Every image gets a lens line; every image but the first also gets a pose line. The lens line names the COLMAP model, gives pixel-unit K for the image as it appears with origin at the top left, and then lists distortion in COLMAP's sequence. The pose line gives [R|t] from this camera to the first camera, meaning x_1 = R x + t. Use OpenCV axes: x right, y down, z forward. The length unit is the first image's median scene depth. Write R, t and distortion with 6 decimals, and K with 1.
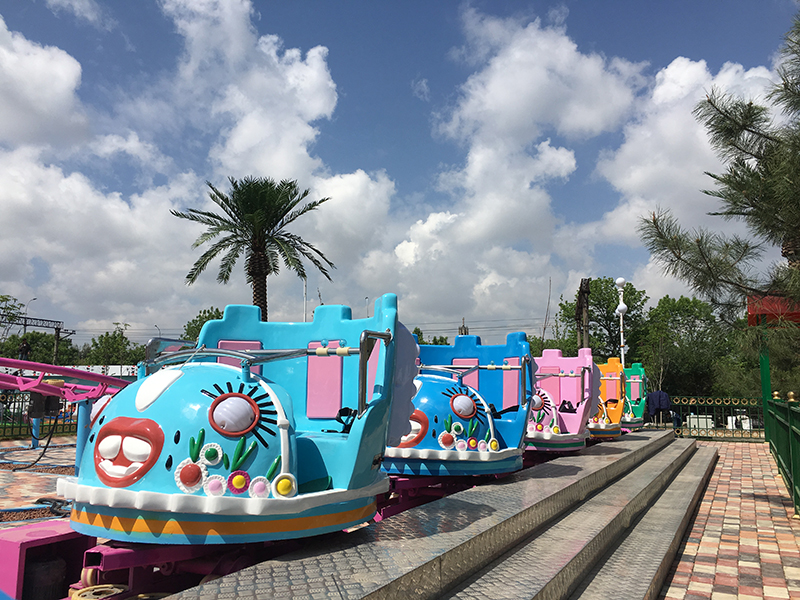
lens RADIAL K [[671.7, 0, 400.0], [0, 671.7, 300.0], [0, 0, 1]] dist [0.080769, -0.108870]
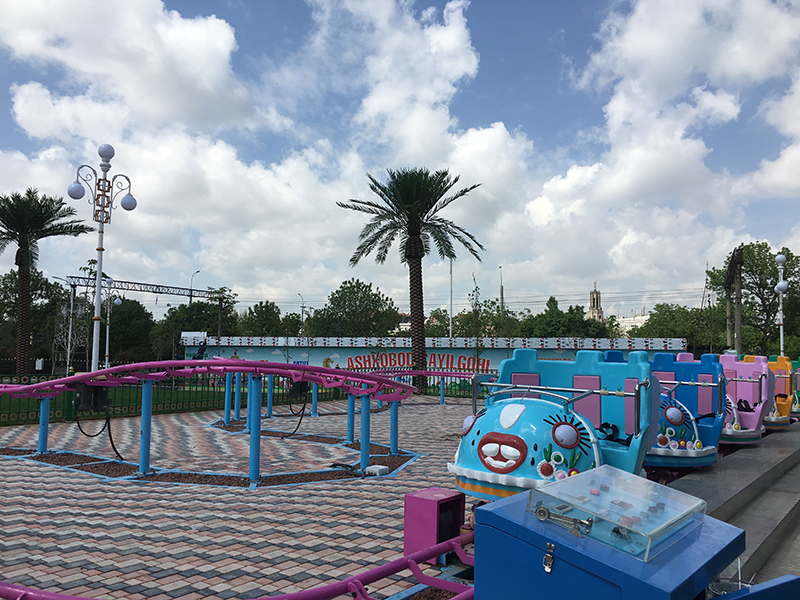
lens RADIAL K [[671.7, 0, 400.0], [0, 671.7, 300.0], [0, 0, 1]] dist [0.080769, -0.108870]
pose [[0.982769, -0.005184, -0.184766, -0.033726], [0.014990, 0.998549, 0.051716, -0.026569], [0.184230, -0.053594, 0.981421, -0.073804]]
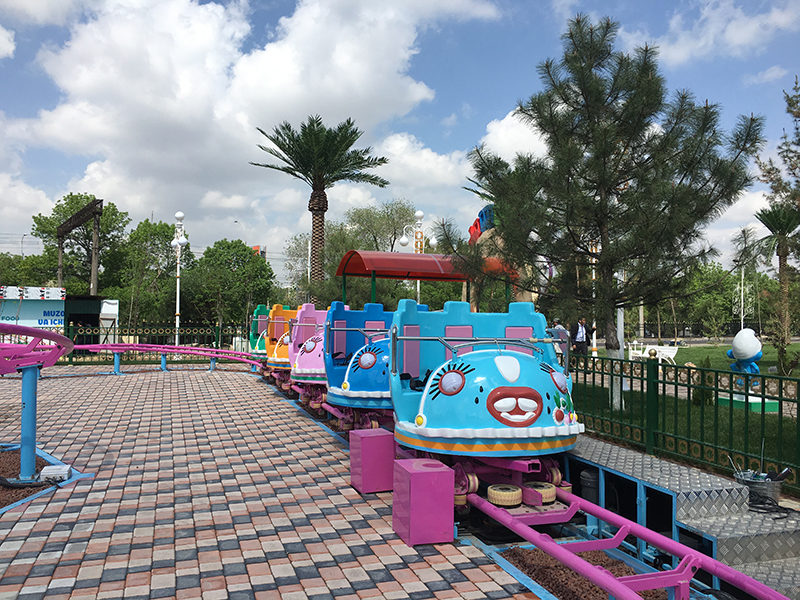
lens RADIAL K [[671.7, 0, 400.0], [0, 671.7, 300.0], [0, 0, 1]] dist [0.080769, -0.108870]
pose [[0.703774, 0.017422, 0.710210, -0.181819], [-0.103014, 0.991636, 0.077755, -0.014387], [-0.702915, -0.127884, 0.699683, 0.005650]]
